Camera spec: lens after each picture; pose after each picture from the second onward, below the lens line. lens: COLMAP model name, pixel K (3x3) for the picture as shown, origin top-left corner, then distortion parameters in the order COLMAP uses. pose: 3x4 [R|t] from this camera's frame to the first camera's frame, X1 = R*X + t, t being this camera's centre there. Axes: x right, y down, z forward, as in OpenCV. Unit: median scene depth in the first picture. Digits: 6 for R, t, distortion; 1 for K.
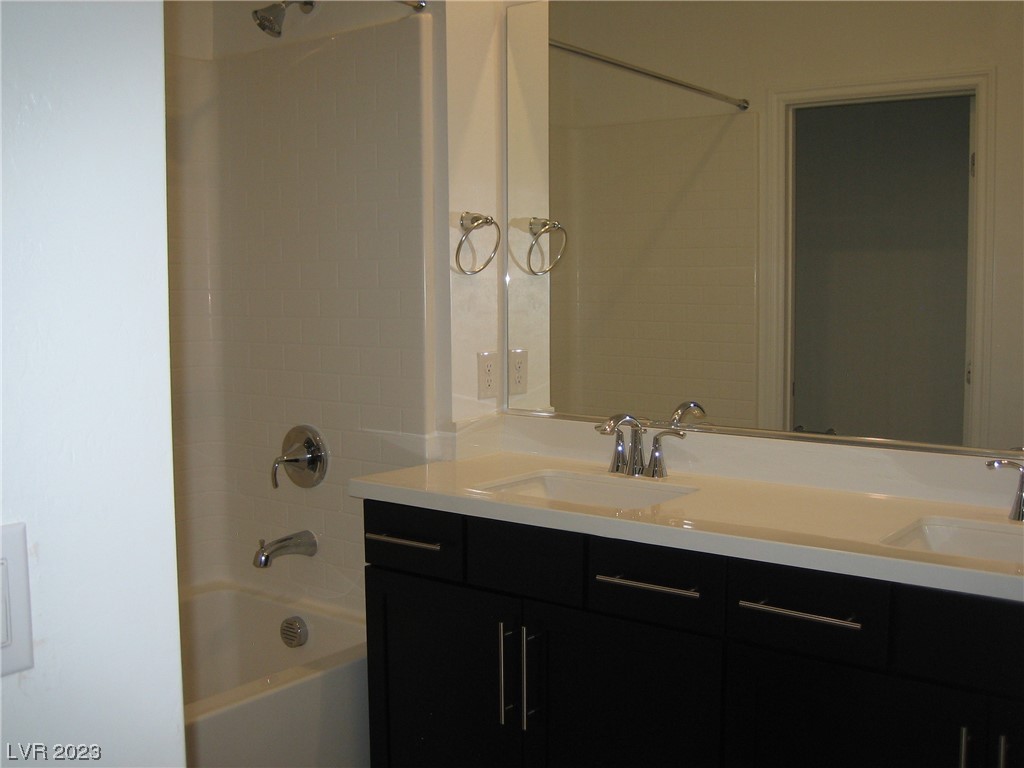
lens RADIAL K [[1076.8, 0, 518.5], [0, 1076.8, 386.4], [0, 0, 1]] dist [-0.142778, 0.181782]
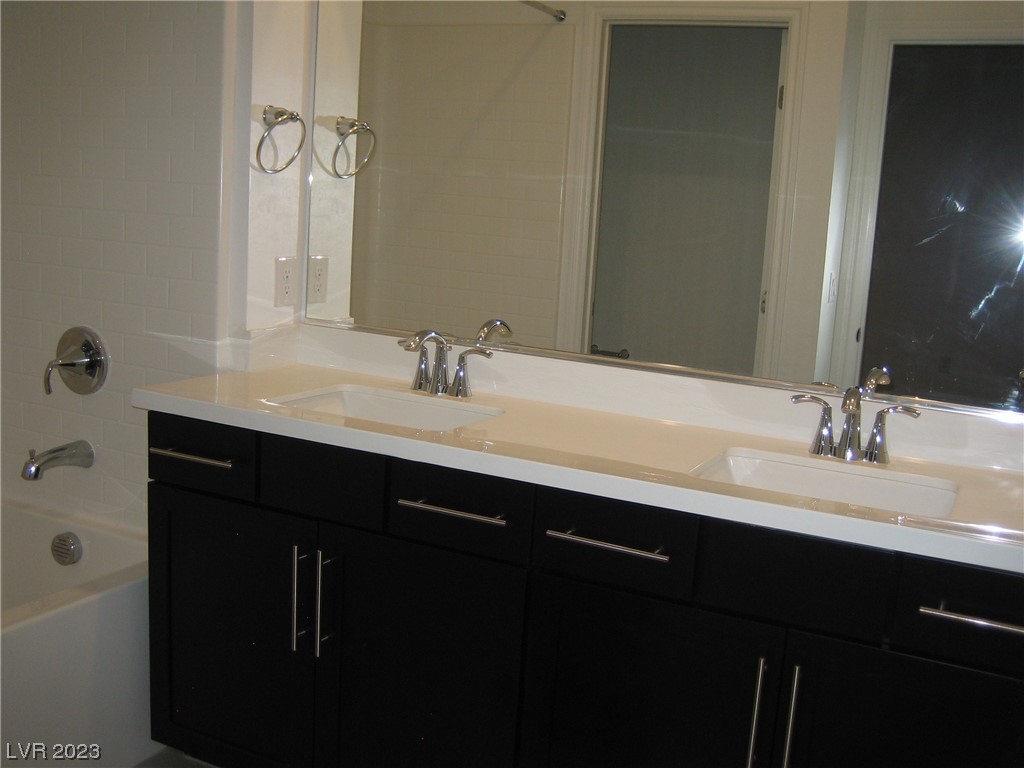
lens RADIAL K [[1076.8, 0, 518.5], [0, 1076.8, 386.4], [0, 0, 1]] dist [-0.142778, 0.181782]
pose [[0.979662, 0.032711, 0.197970, -0.011099], [-0.049713, 0.995430, 0.081531, -0.005656], [-0.194399, -0.089715, 0.976811, 0.036373]]
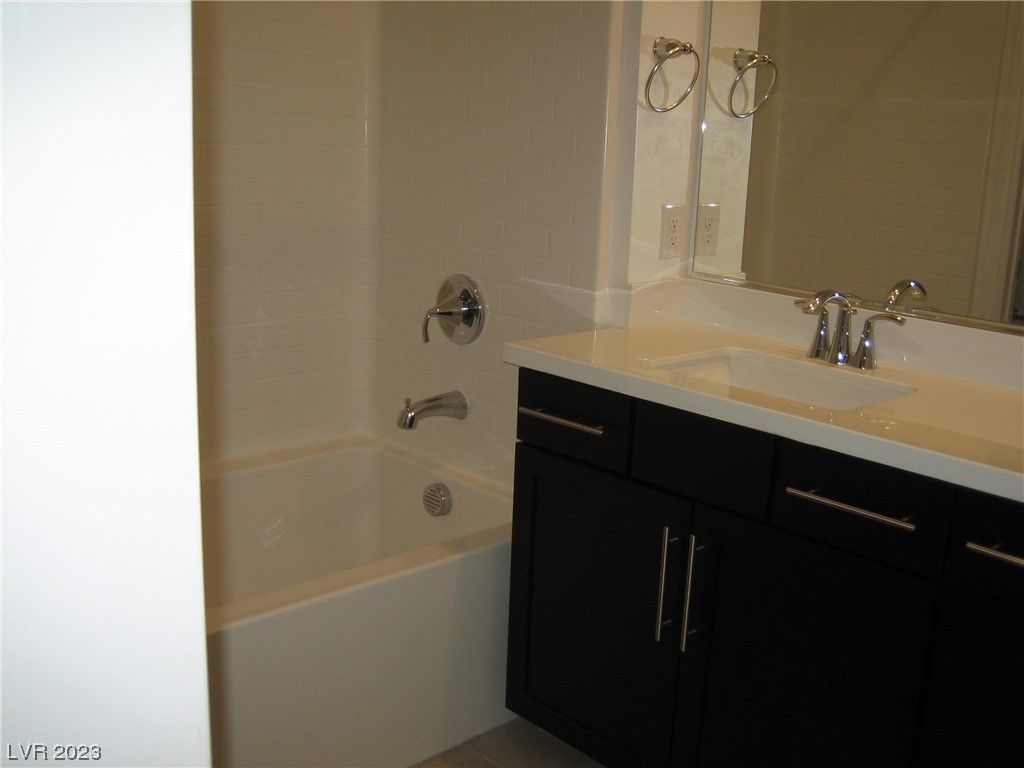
lens RADIAL K [[1076.8, 0, 518.5], [0, 1076.8, 386.4], [0, 0, 1]] dist [-0.142778, 0.181782]
pose [[0.984786, 0.082485, -0.152944, -0.008495], [-0.059750, 0.987225, 0.147702, -0.007317], [0.163173, -0.136316, 0.977135, 0.122987]]
